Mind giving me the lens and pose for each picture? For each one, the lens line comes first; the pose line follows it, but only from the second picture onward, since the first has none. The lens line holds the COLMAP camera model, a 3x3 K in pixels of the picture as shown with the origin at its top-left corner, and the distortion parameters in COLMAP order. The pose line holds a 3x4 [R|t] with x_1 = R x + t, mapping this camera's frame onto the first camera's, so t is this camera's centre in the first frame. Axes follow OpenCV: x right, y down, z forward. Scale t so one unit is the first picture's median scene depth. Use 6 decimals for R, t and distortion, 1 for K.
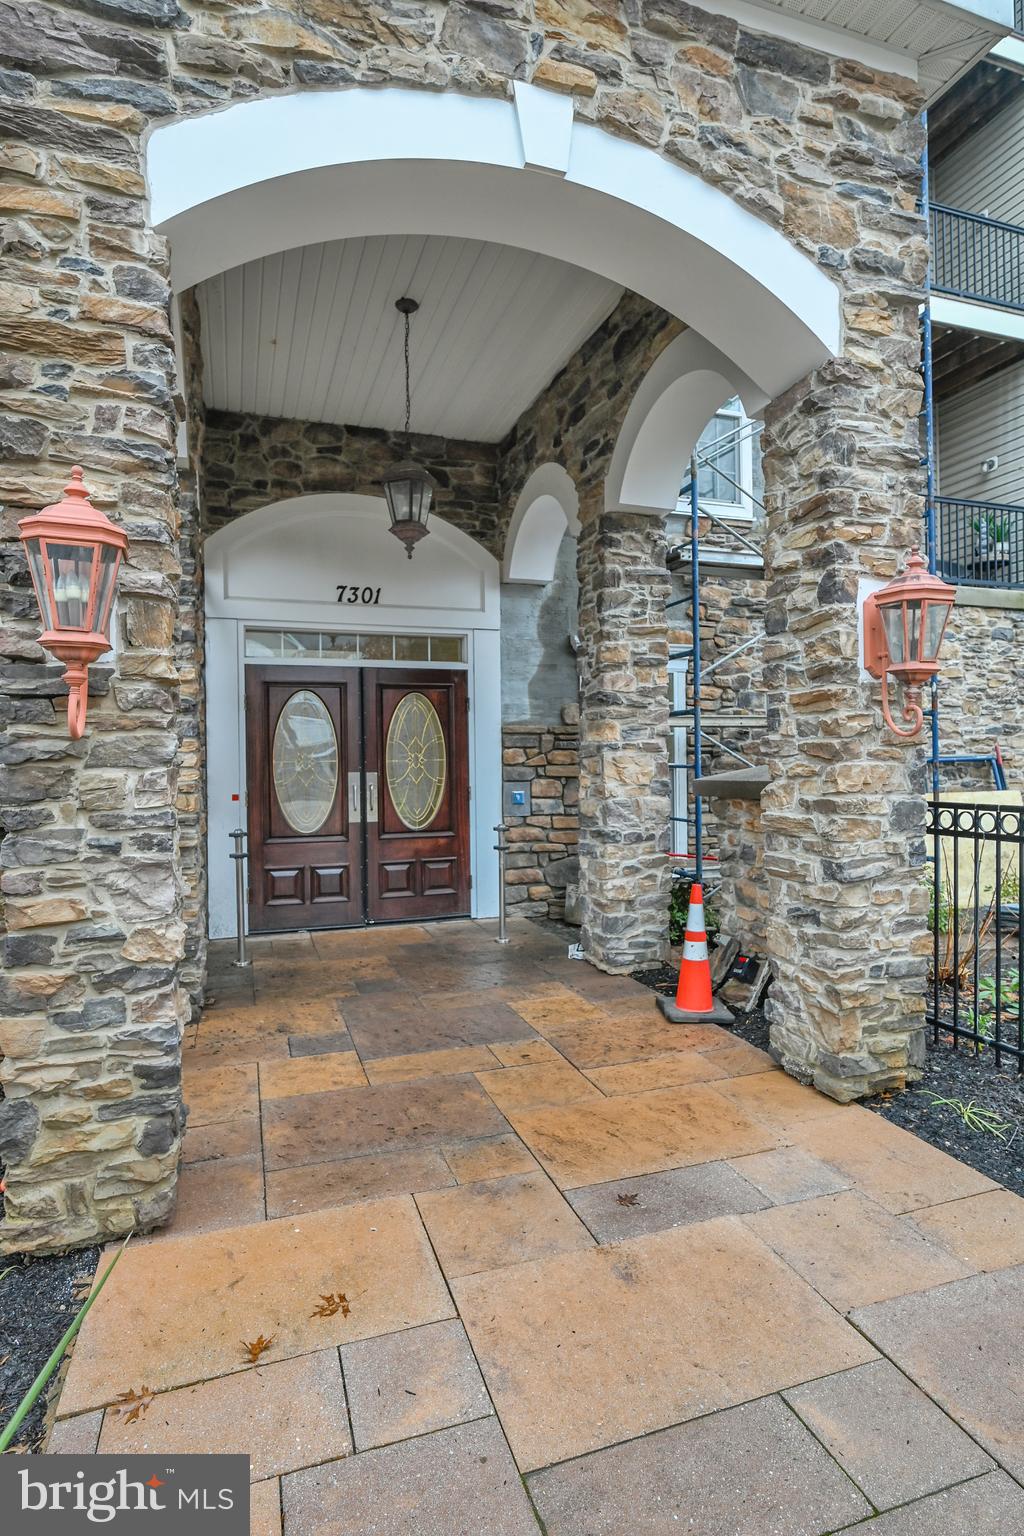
lens RADIAL K [[803.6, 0, 512.0], [0, 803.6, 768.0], [0, 0, 1]] dist [-0.000957, -0.000223]
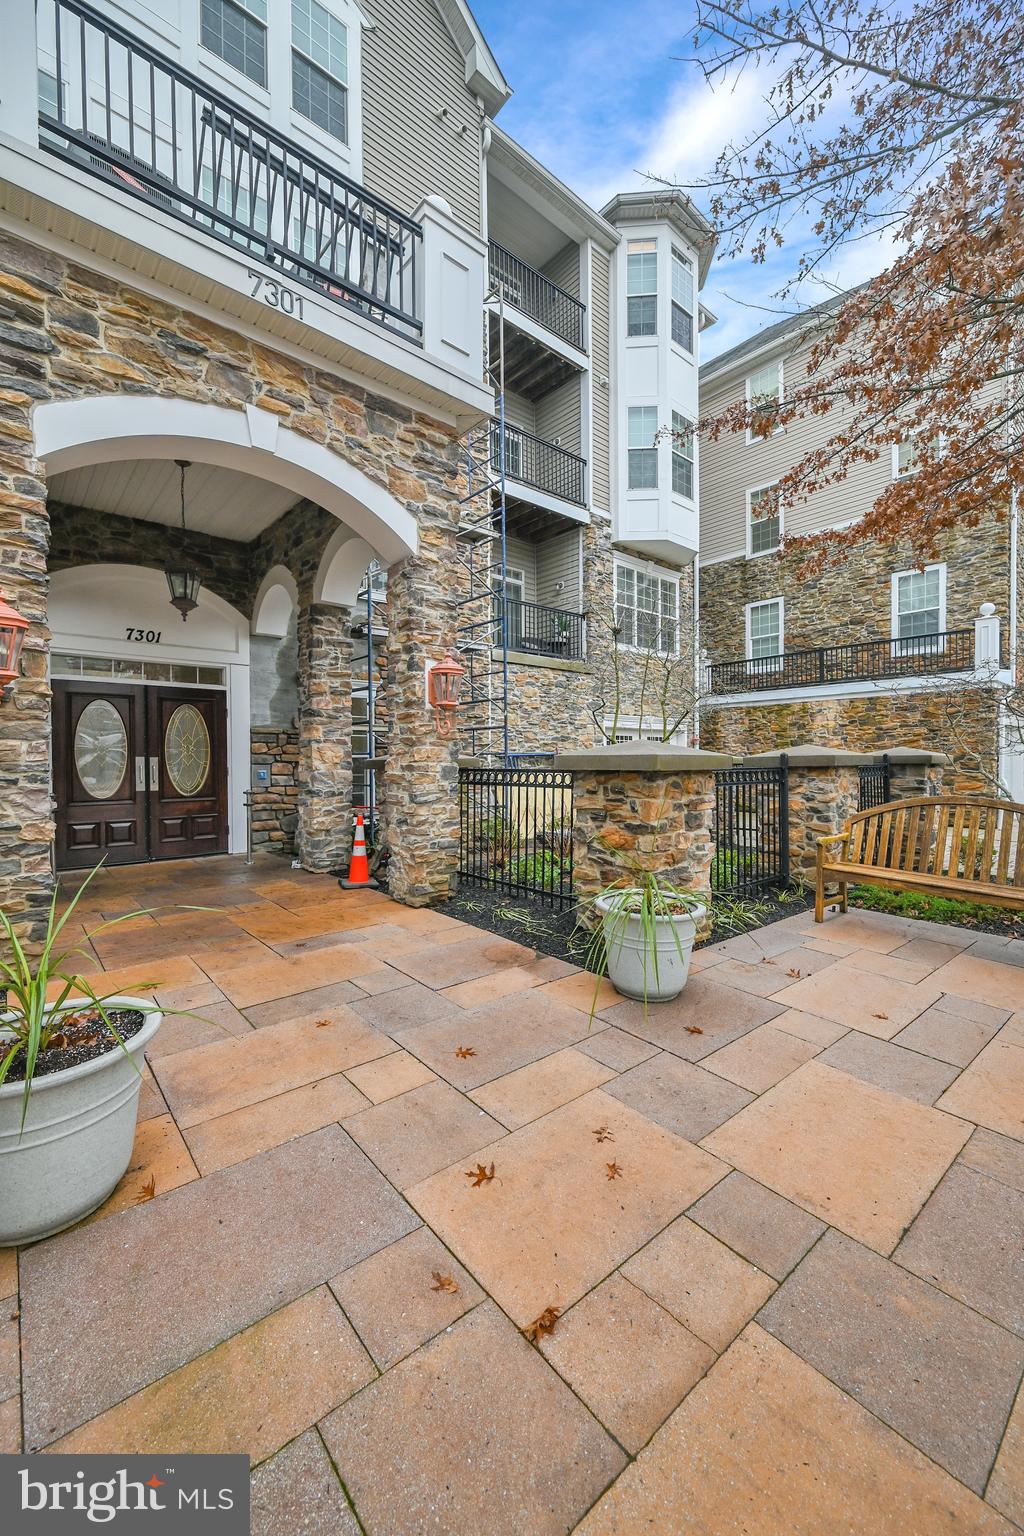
lens RADIAL K [[624.7, 0, 521.0], [0, 624.7, 770.4], [0, 0, 1]] dist [-0.000302, -0.000031]
pose [[0.930021, 0.001989, 0.367502, 0.060304], [-0.003098, 0.999992, 0.002428, 0.049189], [-0.367494, -0.003397, 0.930020, -0.614967]]
